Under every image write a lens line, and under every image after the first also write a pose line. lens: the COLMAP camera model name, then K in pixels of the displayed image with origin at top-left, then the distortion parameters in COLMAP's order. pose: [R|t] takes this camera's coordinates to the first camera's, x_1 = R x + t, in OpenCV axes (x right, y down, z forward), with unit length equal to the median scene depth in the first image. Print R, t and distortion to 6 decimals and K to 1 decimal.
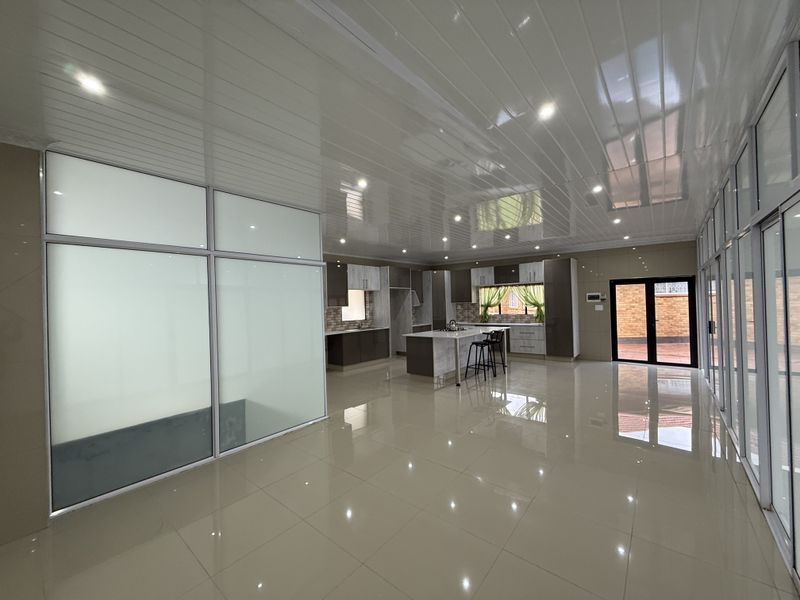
lens RADIAL K [[318.8, 0, 400.1], [0, 318.8, 299.6], [0, 0, 1]] dist [0.003929, 0.000184]
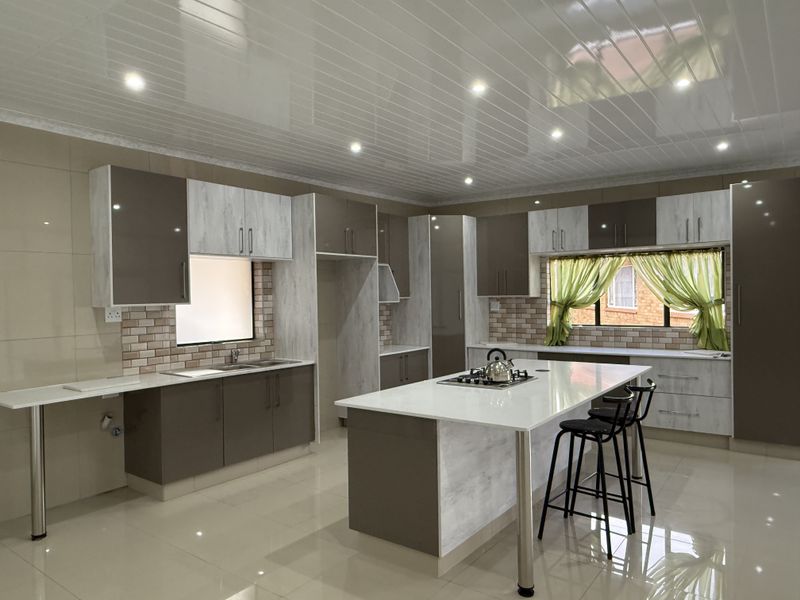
lens RADIAL K [[542.8, 0, 402.5], [0, 542.8, 299.8], [0, 0, 1]] dist [-0.002500, -0.003166]
pose [[0.998440, 0.010114, 0.054914, 0.030466], [-0.011289, 0.999713, 0.021141, 0.002203], [-0.054684, -0.021728, 0.998267, 0.361496]]
